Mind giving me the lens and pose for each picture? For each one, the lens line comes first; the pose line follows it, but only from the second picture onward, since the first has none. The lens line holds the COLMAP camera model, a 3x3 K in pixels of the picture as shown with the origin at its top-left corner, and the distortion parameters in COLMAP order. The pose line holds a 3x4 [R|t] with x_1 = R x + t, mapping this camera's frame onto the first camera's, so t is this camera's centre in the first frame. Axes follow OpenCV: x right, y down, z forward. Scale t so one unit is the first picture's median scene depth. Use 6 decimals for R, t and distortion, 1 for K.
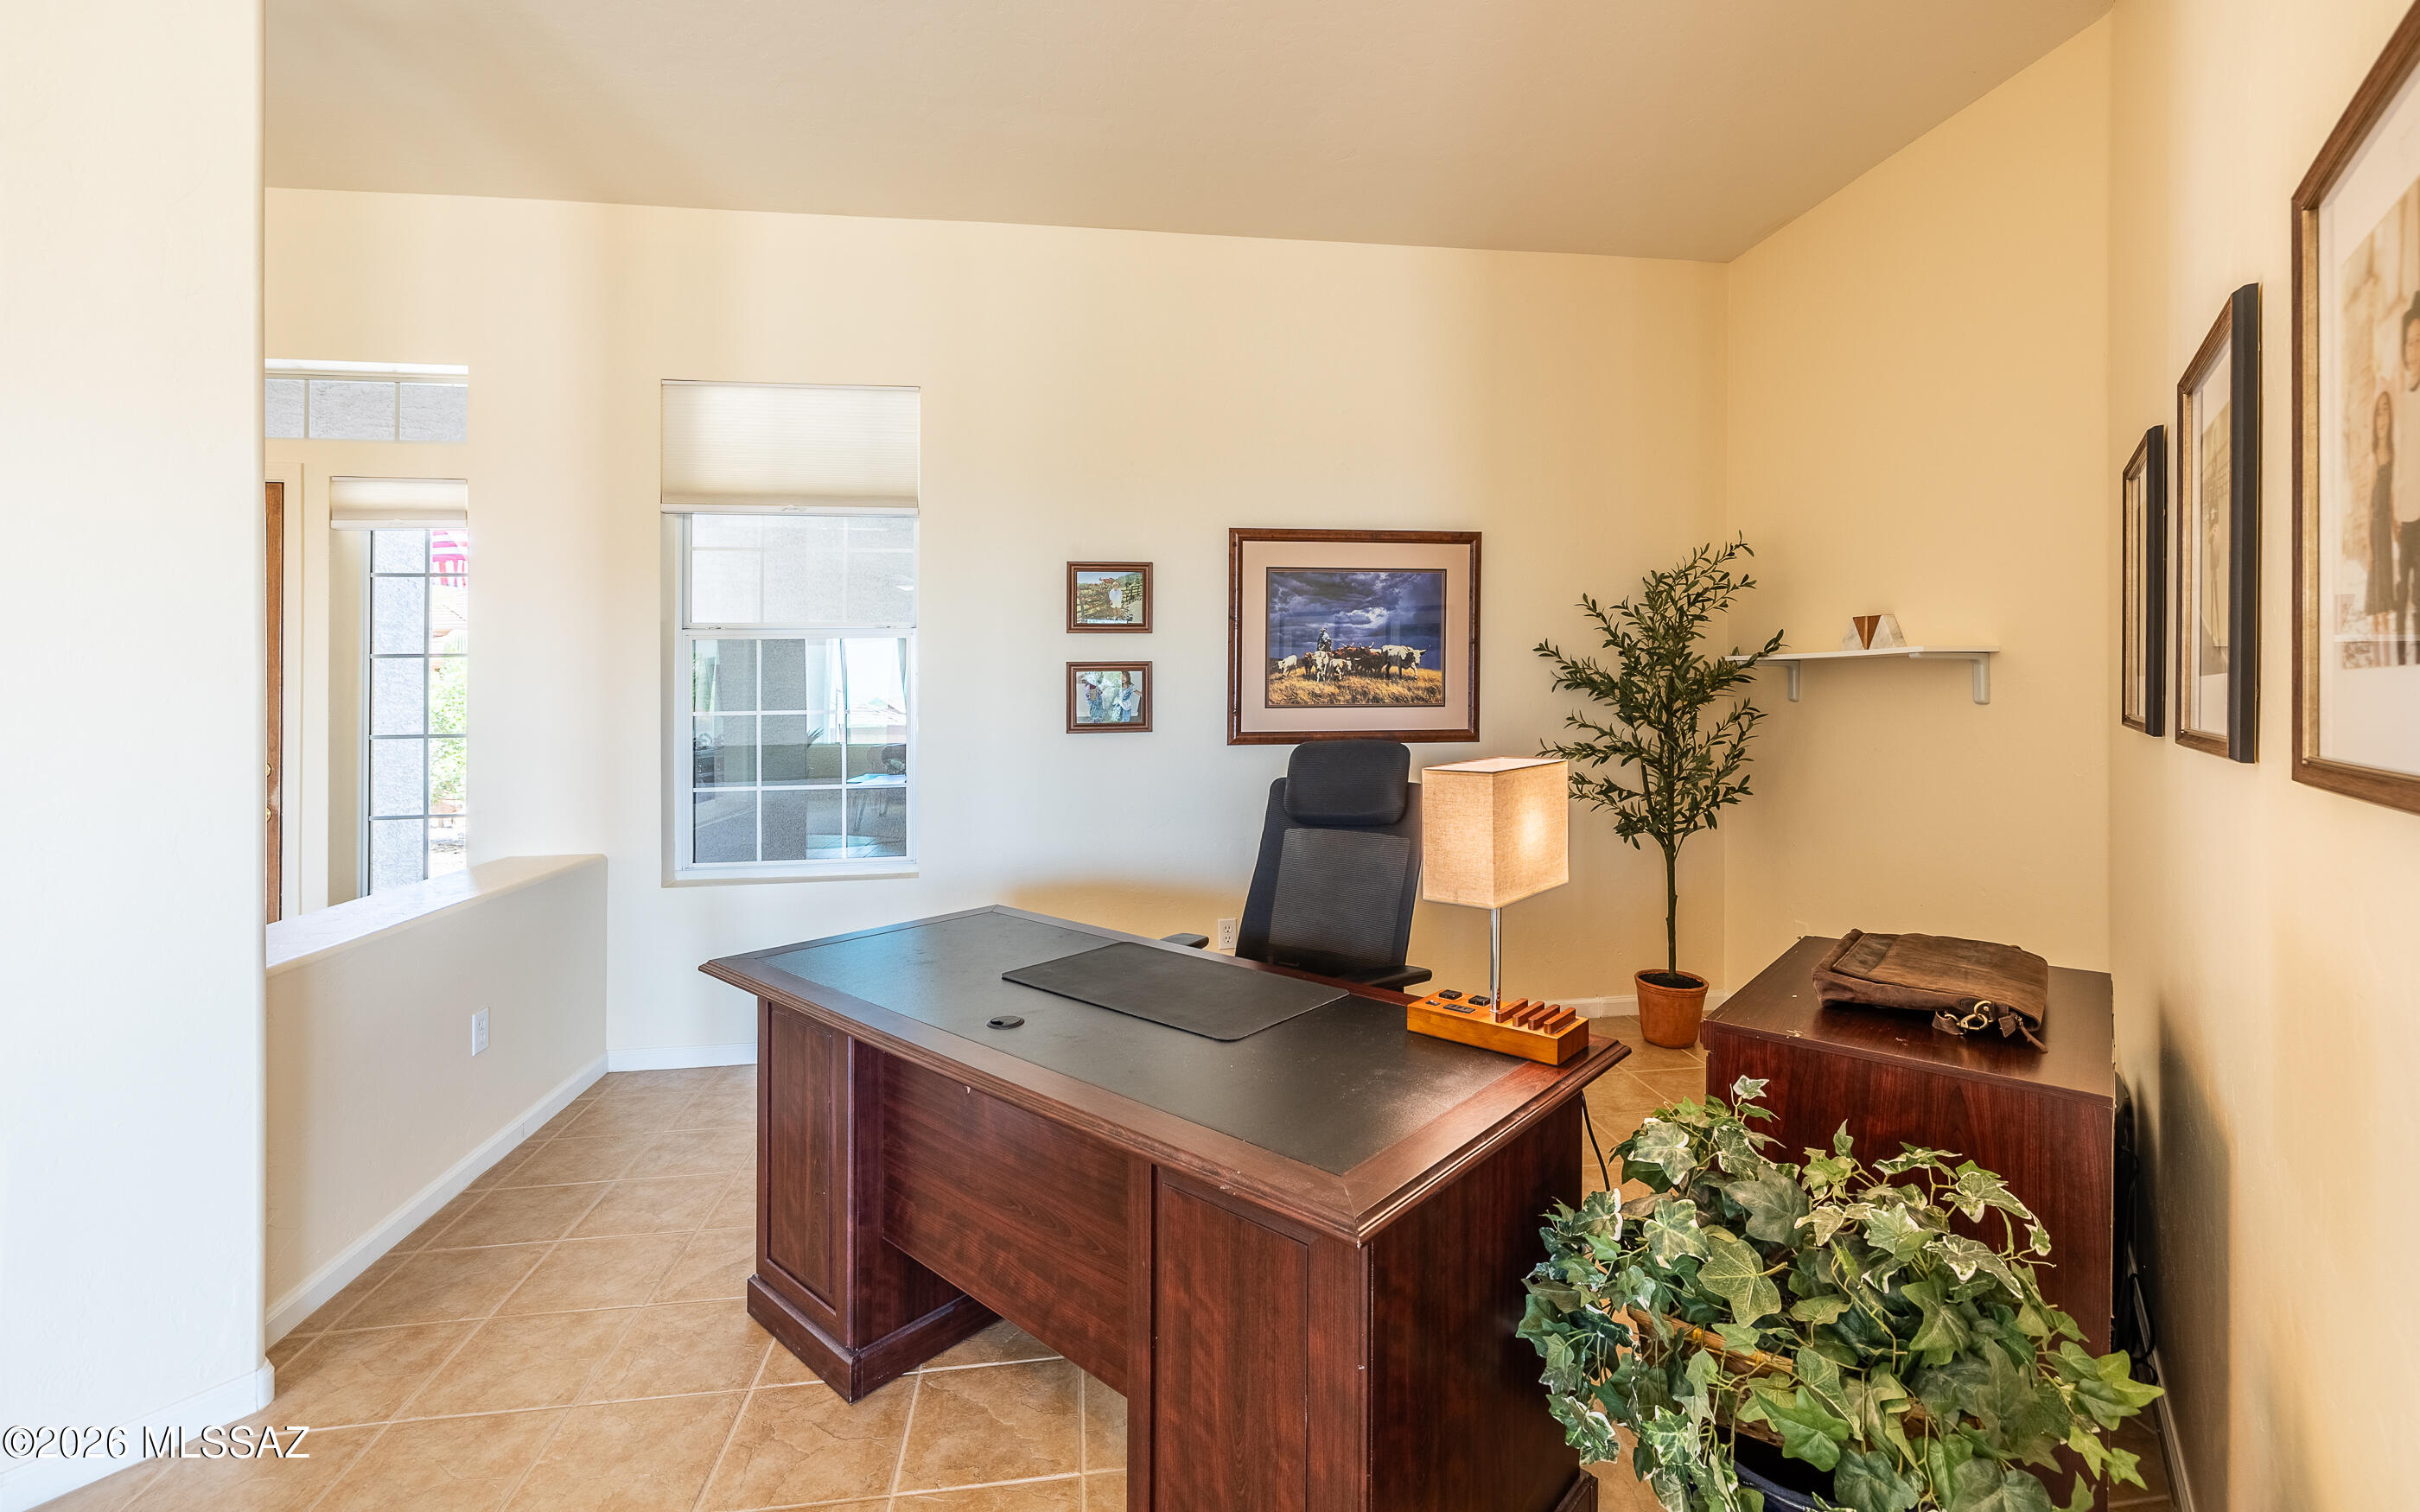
lens RADIAL K [[1032.0, 0, 1239.3], [0, 1032.0, 684.2], [0, 0, 1]] dist [-0.002301, -0.000091]
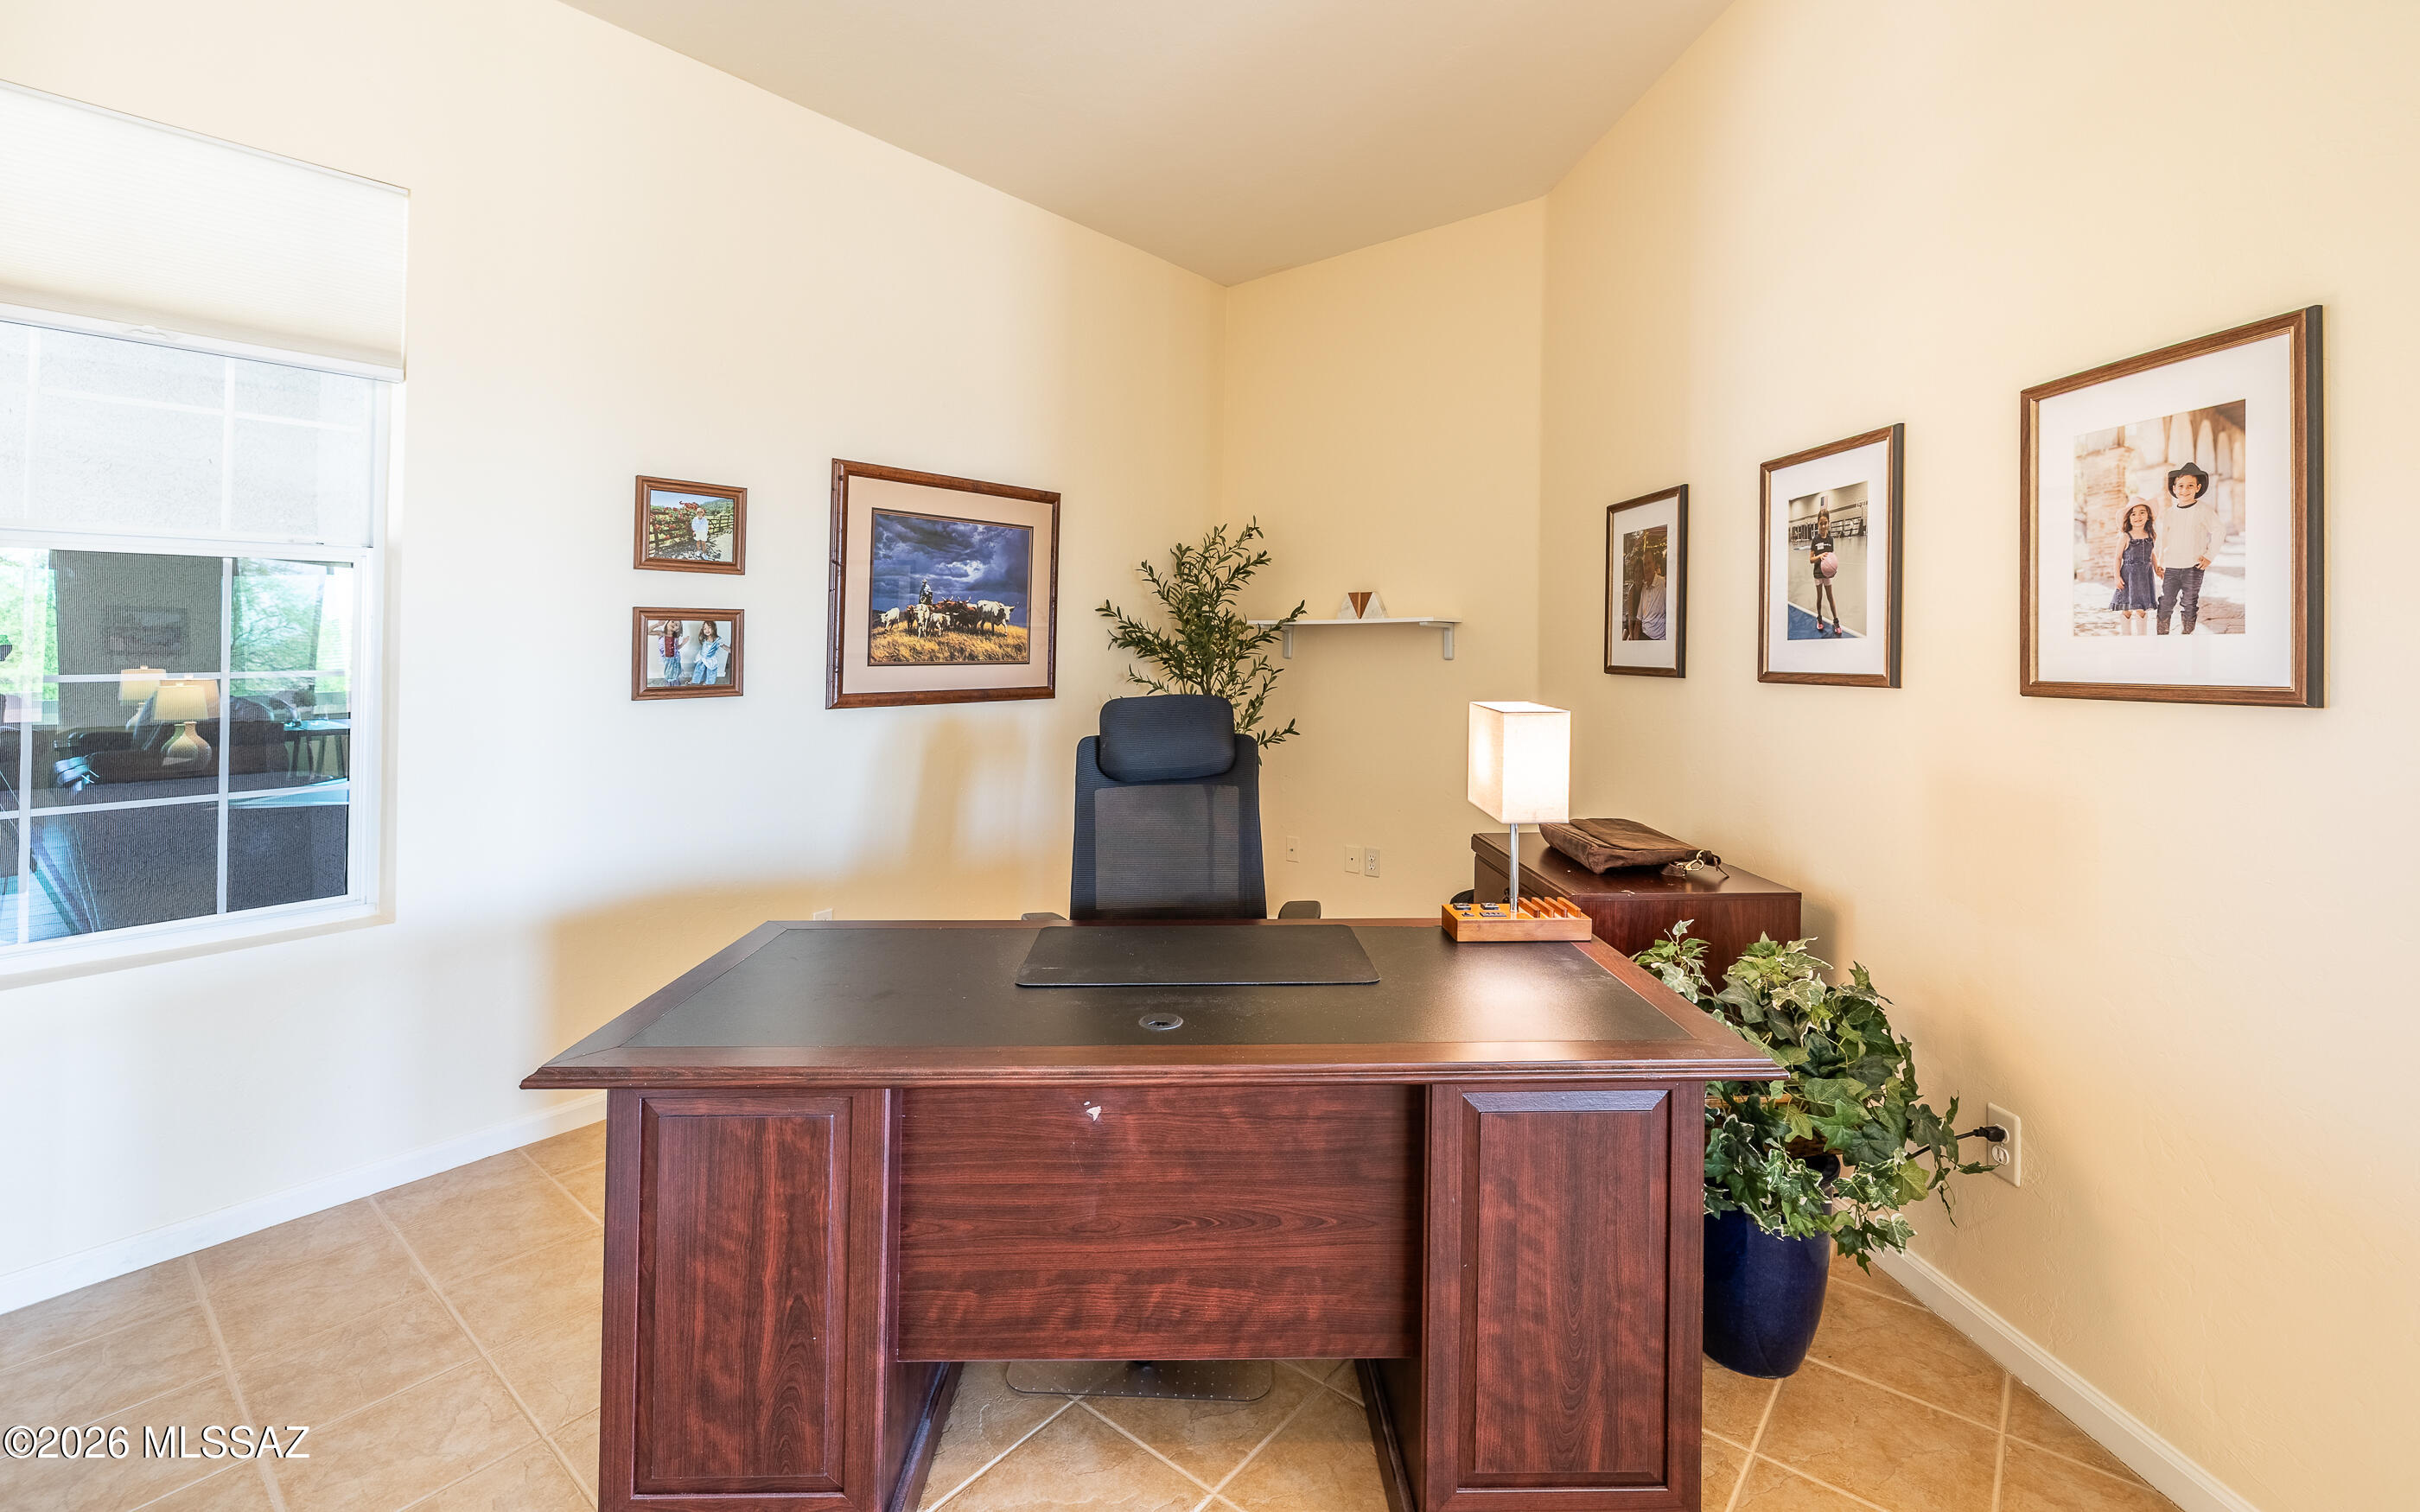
lens RADIAL K [[1032.0, 0, 1202.3], [0, 1032.0, 645.1], [0, 0, 1]] dist [-0.002301, -0.000091]
pose [[0.741666, 0.008683, 0.670713, -0.356699], [-0.009217, 0.999954, -0.002753, 0.004825], [-0.670706, -0.004140, 0.741712, 0.148806]]
